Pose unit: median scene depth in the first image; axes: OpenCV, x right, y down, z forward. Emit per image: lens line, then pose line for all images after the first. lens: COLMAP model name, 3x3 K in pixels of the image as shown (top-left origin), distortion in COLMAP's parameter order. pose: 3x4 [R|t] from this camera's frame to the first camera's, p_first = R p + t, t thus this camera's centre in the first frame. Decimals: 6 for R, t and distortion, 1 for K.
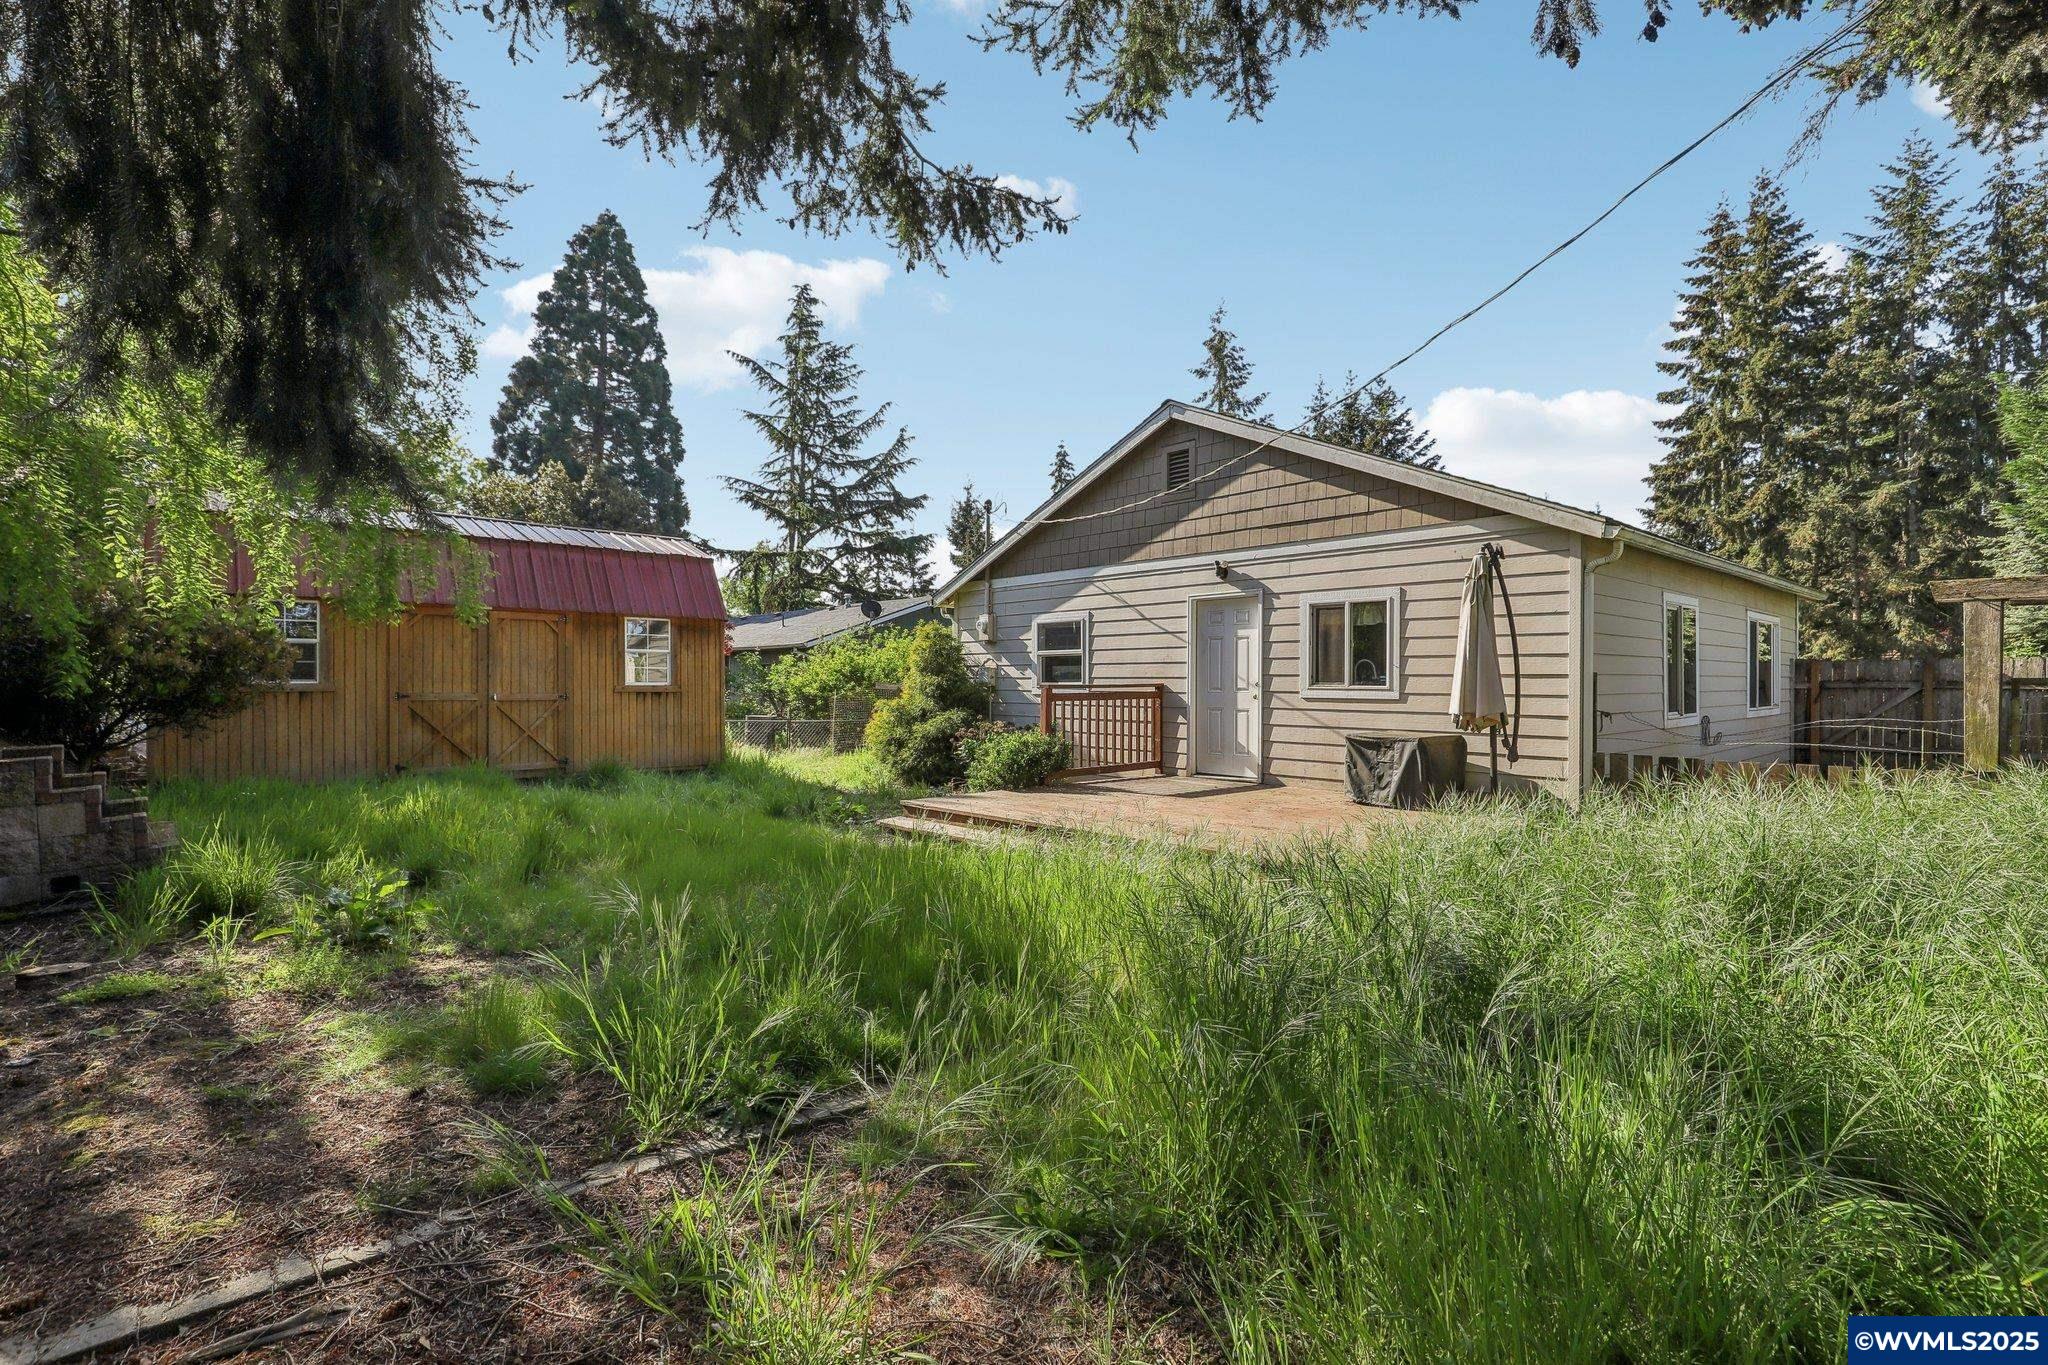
lens RADIAL K [[982.0, 0, 1029.4], [0, 982.0, 691.7], [0, 0, 1]] dist [0.002172, 0.000060]
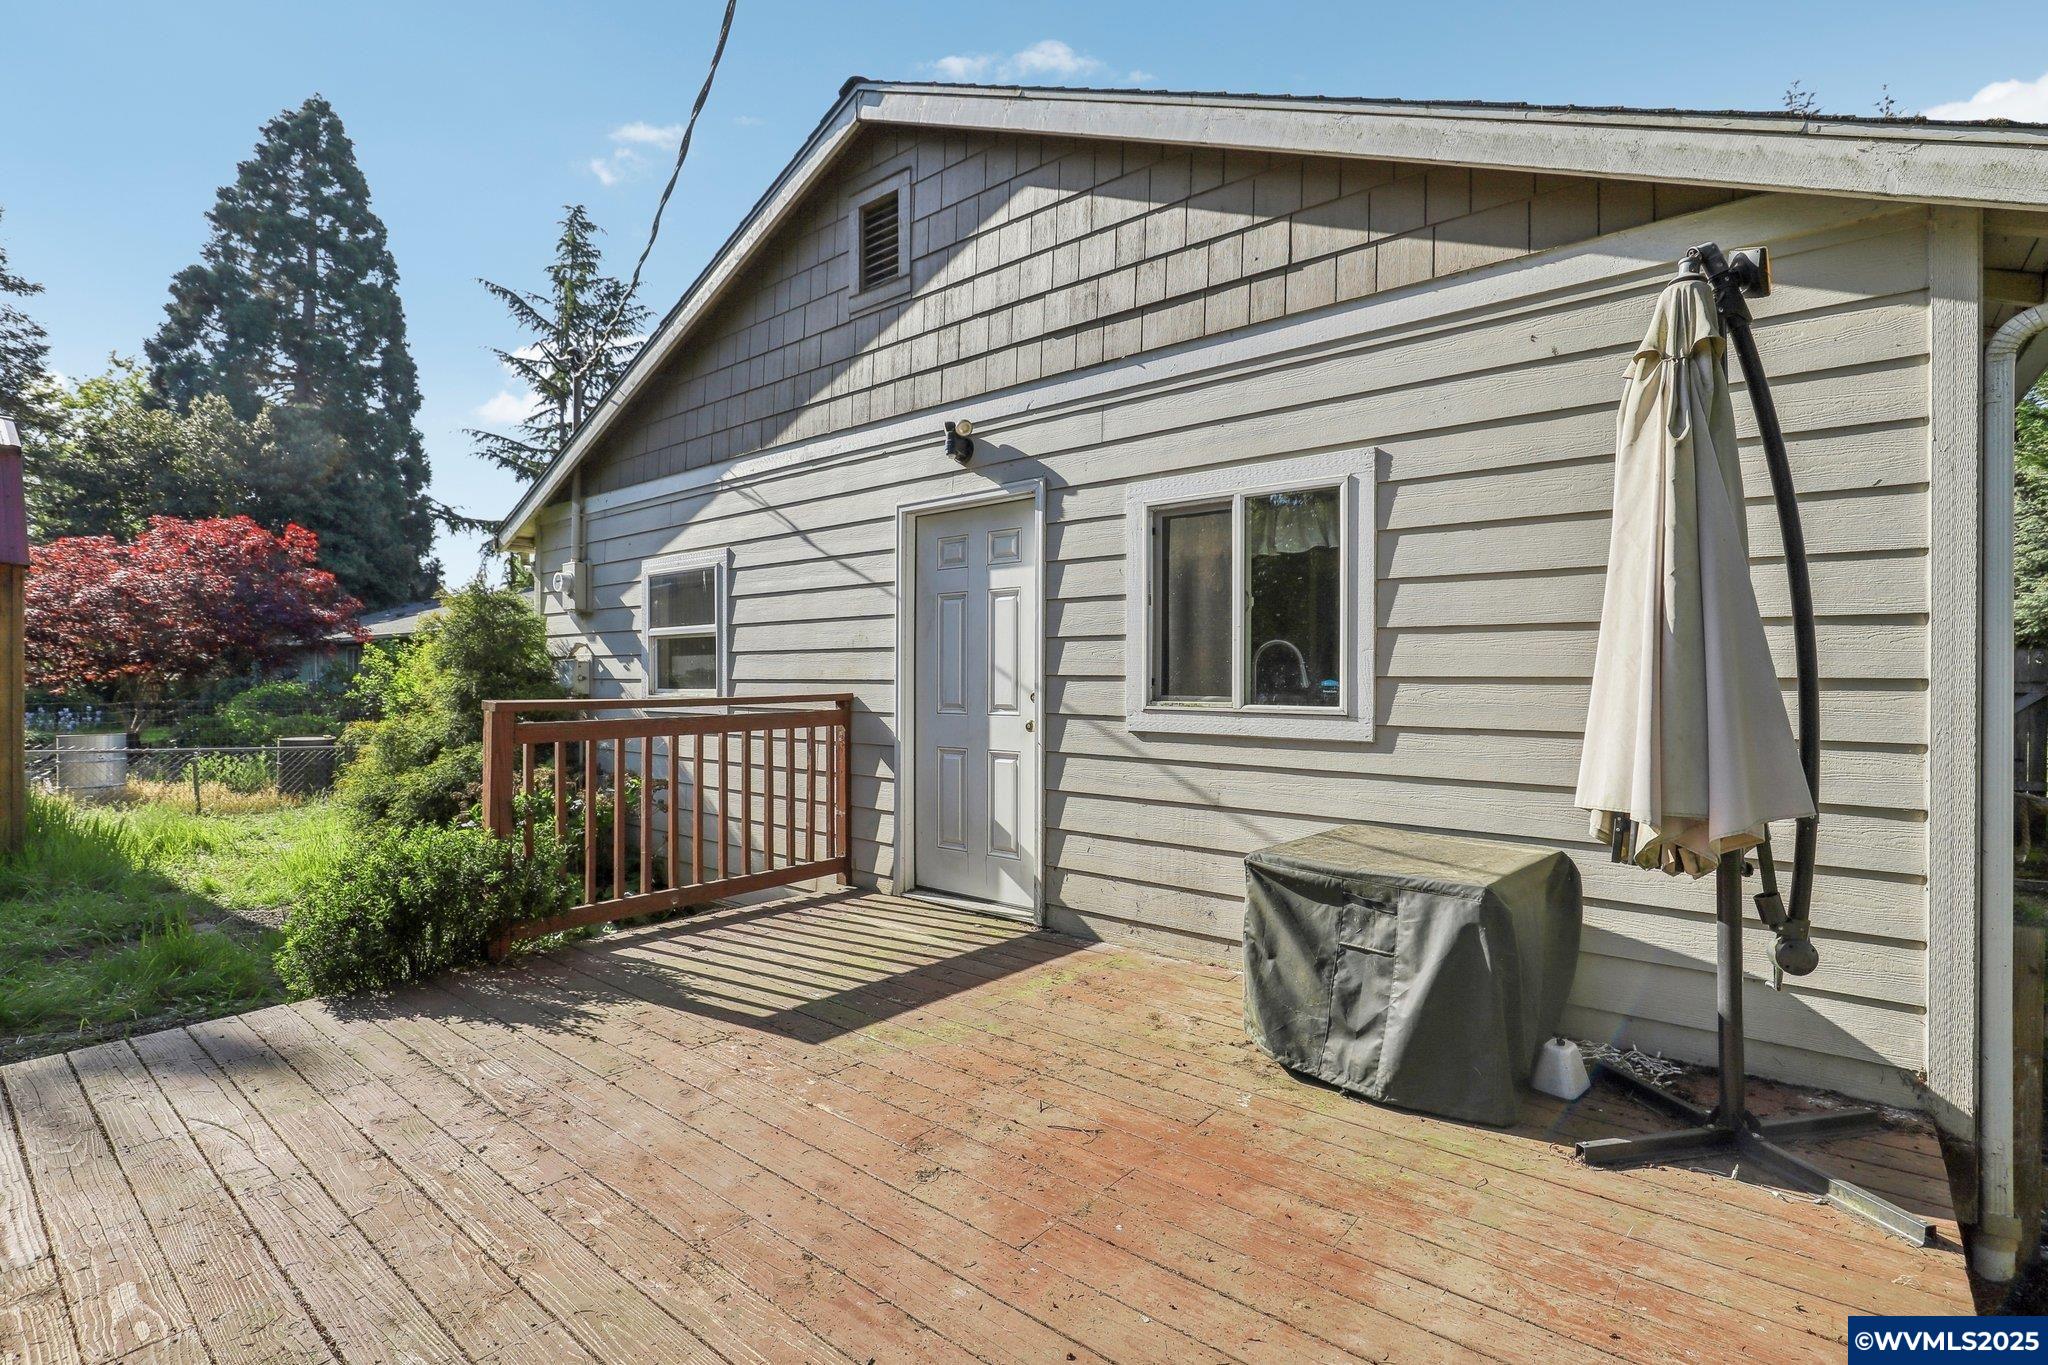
lens RADIAL K [[961.7, 0, 1021.8], [0, 961.7, 682.0], [0, 0, 1]] dist [-0.001772, 0.000268]
pose [[0.991802, 0.001435, 0.127780, 0.148673], [-0.000546, 0.999975, -0.006994, -0.009840], [-0.127787, 0.006867, 0.991778, 0.497256]]
